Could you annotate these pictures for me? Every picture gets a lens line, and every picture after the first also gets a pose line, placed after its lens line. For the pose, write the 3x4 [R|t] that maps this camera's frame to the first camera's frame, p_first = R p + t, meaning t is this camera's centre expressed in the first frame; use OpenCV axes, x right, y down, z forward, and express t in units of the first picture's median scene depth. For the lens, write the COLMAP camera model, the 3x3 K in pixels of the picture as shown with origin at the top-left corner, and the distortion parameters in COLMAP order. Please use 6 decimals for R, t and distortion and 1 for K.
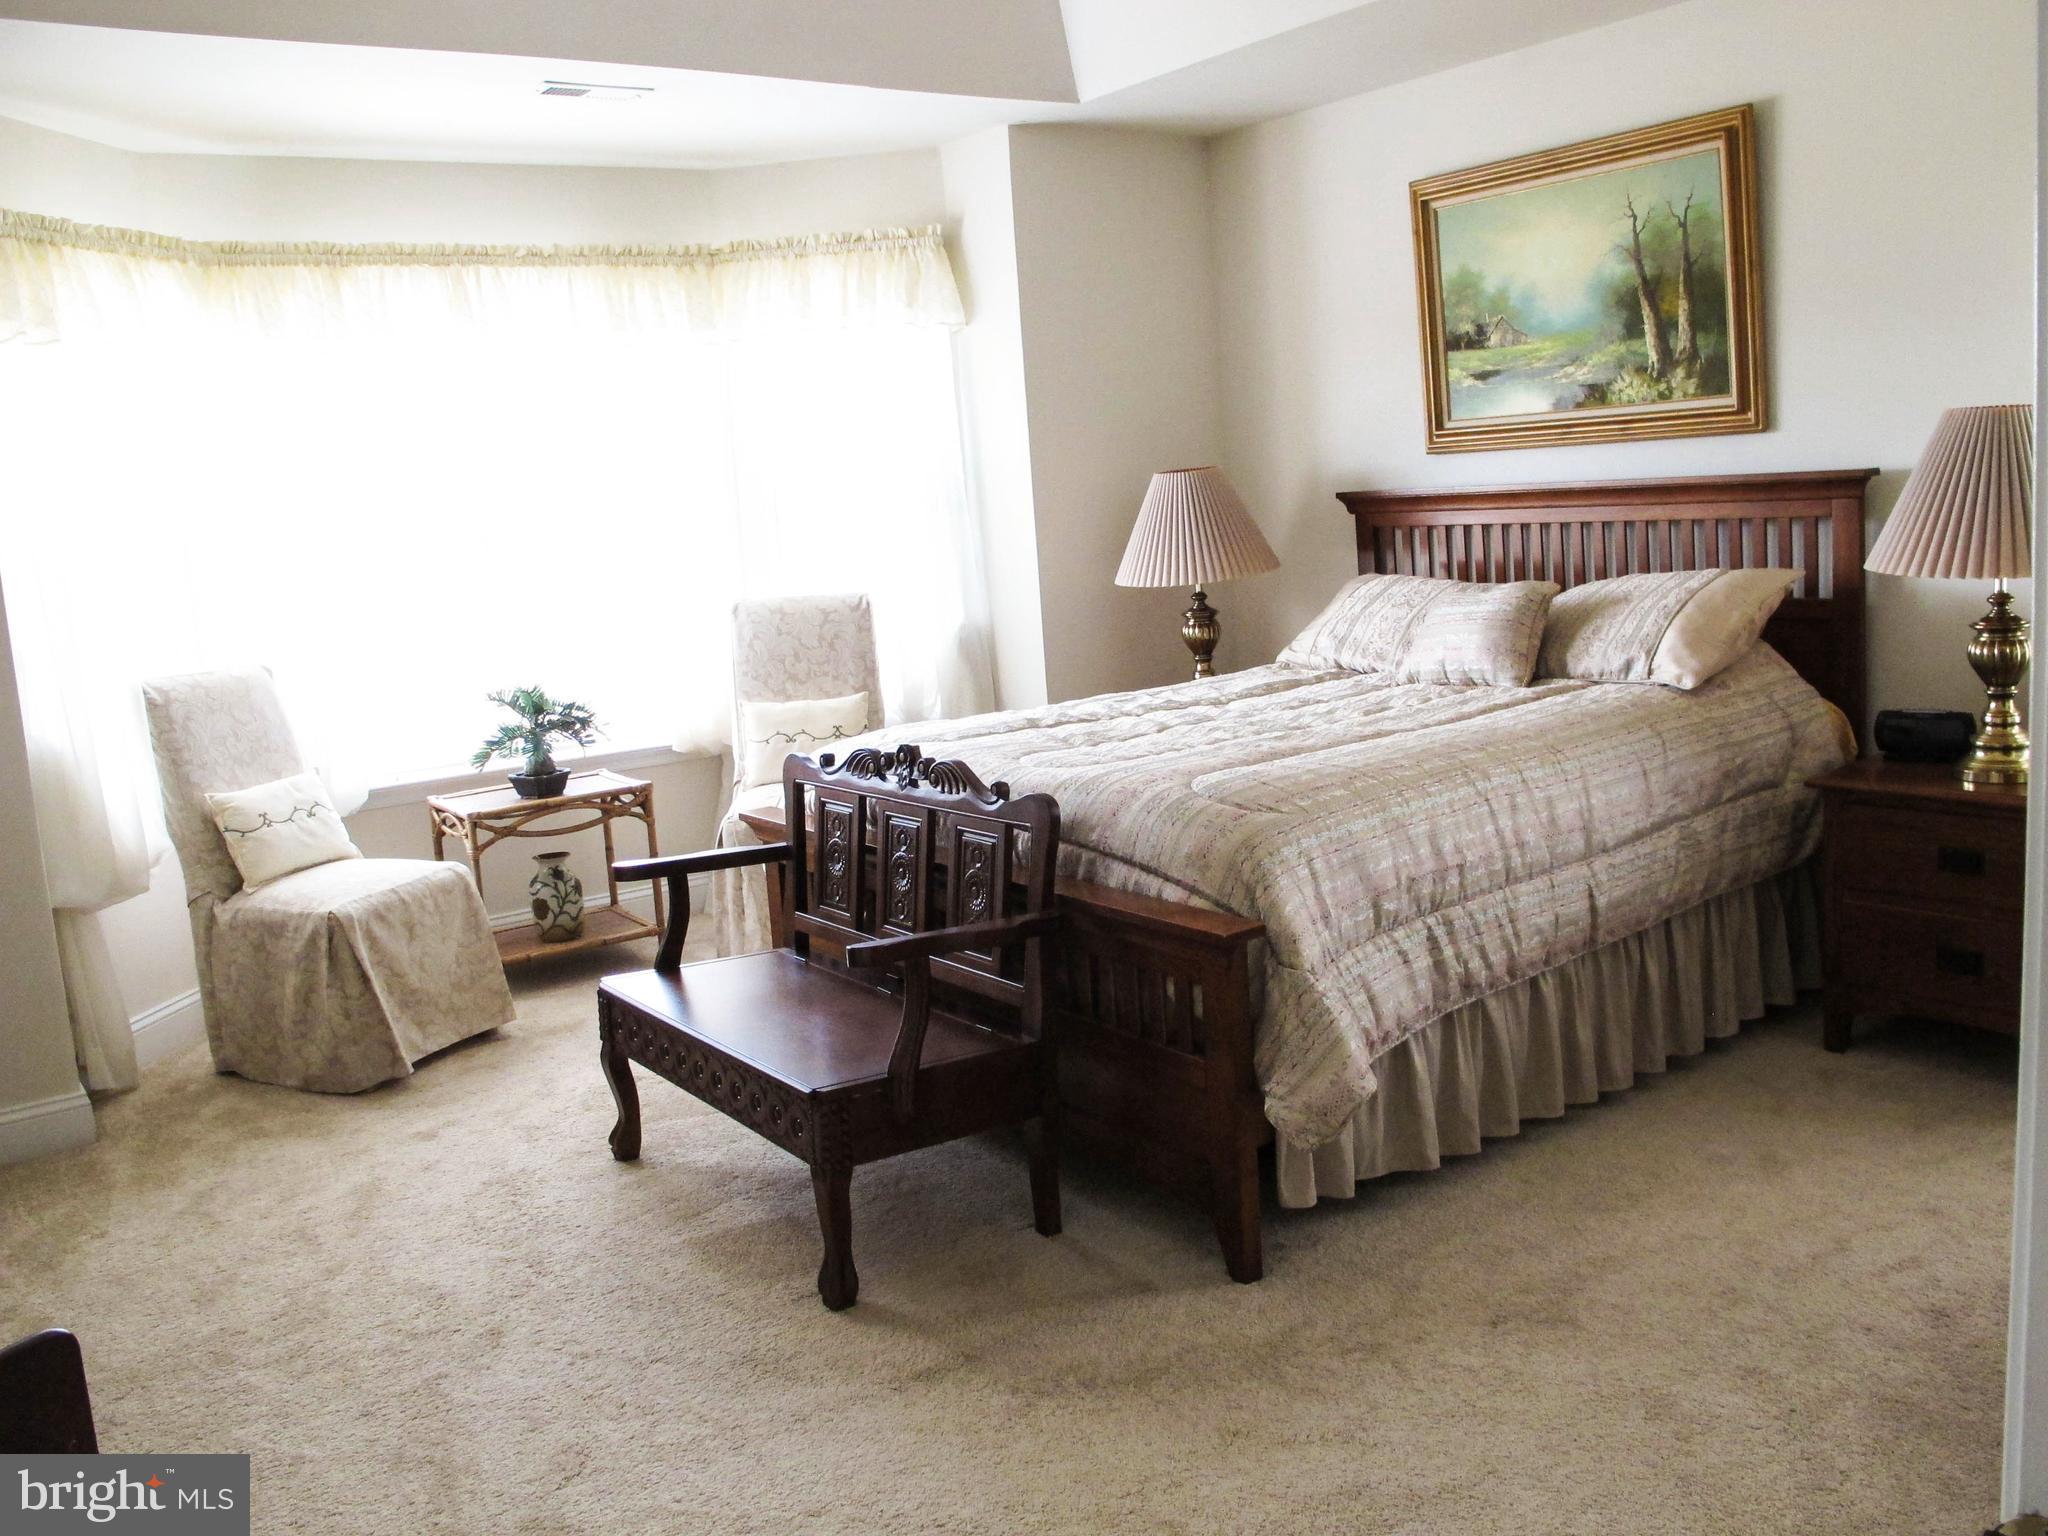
lens RADIAL K [[1729.8, 0, 1021.5], [0, 1729.8, 765.5], [0, 0, 1]] dist [-0.146123, 0.109058]
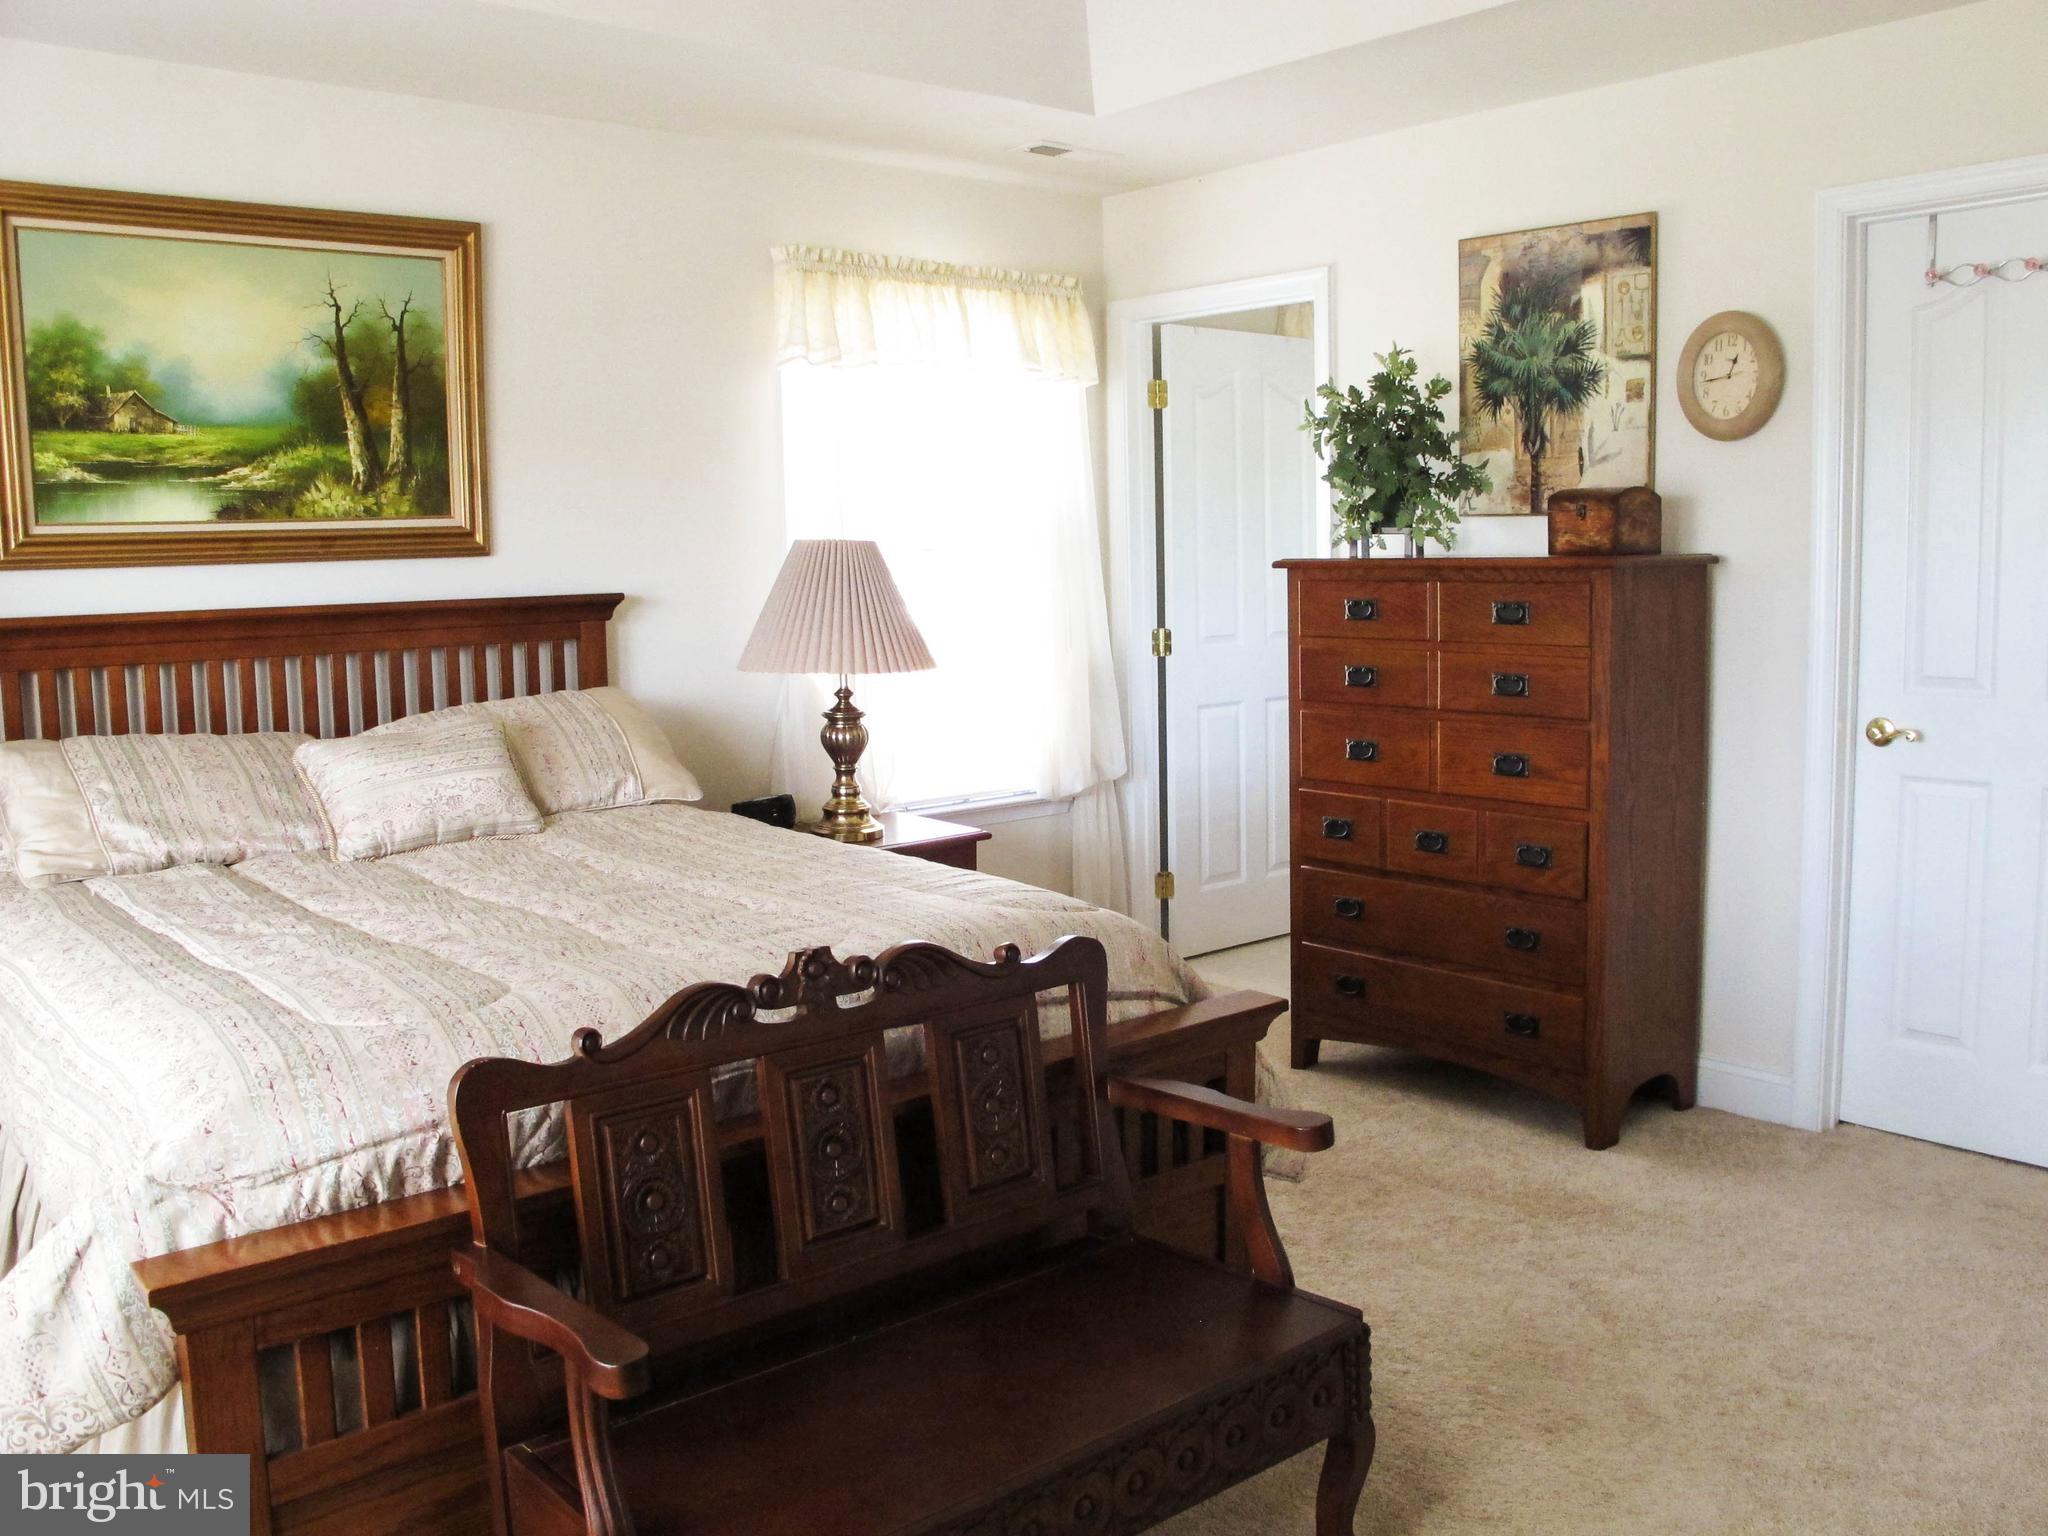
lens RADIAL K [[1729.8, 0, 1020.9], [0, 1729.8, 761.5], [0, 0, 1]] dist [-0.146123, 0.109058]
pose [[-0.082523, -0.049750, 0.995347, -0.549090], [0.179968, 0.981589, 0.063984, -0.083969], [-0.980205, 0.184410, -0.072050, 0.749581]]
